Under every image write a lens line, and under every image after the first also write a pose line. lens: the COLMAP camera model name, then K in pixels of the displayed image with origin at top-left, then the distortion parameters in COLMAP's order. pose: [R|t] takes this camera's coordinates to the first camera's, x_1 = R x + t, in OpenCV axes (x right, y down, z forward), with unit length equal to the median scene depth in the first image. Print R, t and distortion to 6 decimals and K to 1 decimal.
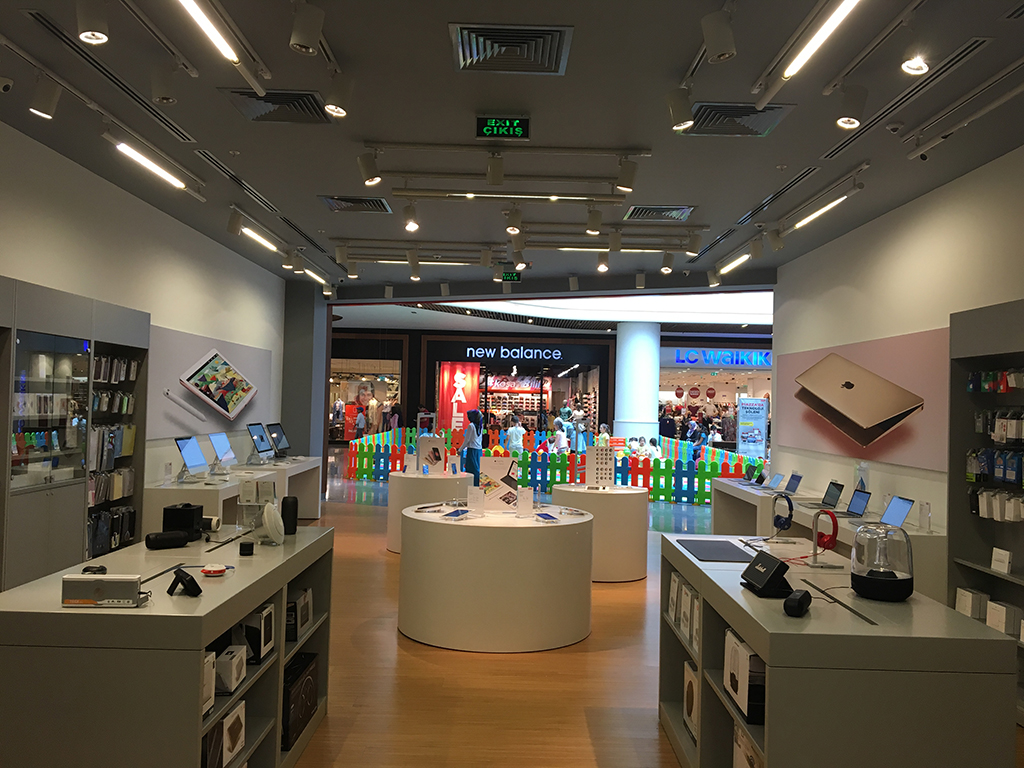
lens RADIAL K [[867.7, 0, 512.0], [0, 867.7, 384.0], [0, 0, 1]] dist [0.107341, -0.169412]
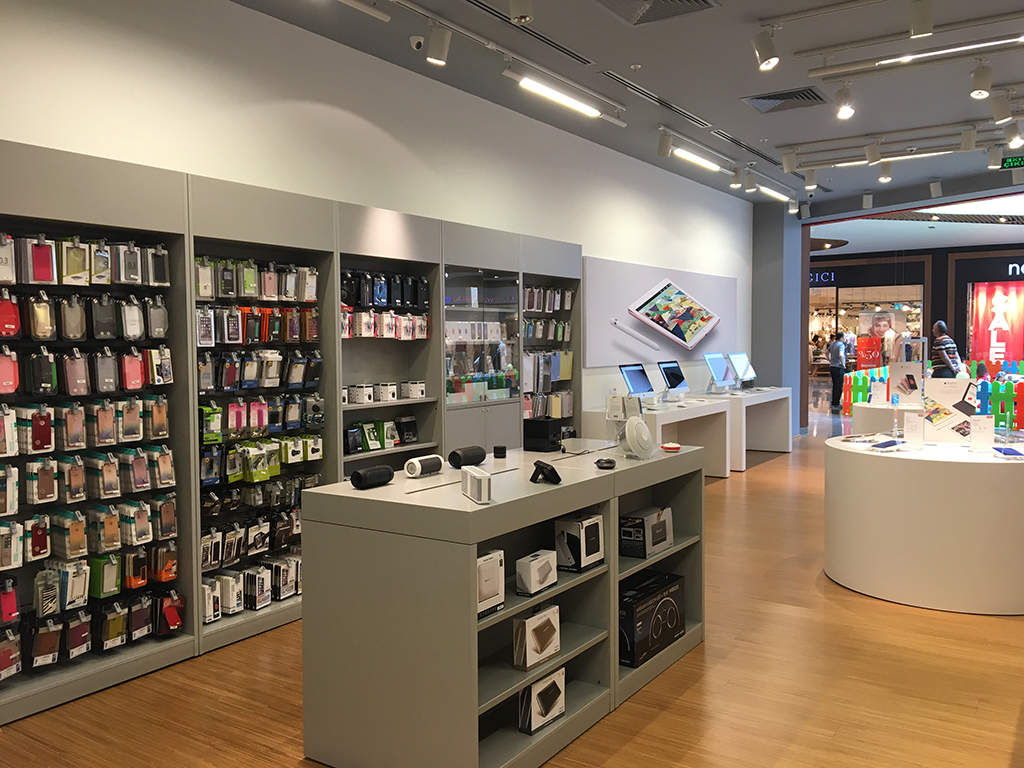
lens RADIAL K [[867.7, 0, 512.0], [0, 867.7, 384.0], [0, 0, 1]] dist [0.107341, -0.169412]
pose [[0.829441, -0.004857, -0.558574, 0.100563], [0.042670, 0.997591, 0.054688, 0.025398], [0.556963, -0.069195, 0.827650, 0.082392]]
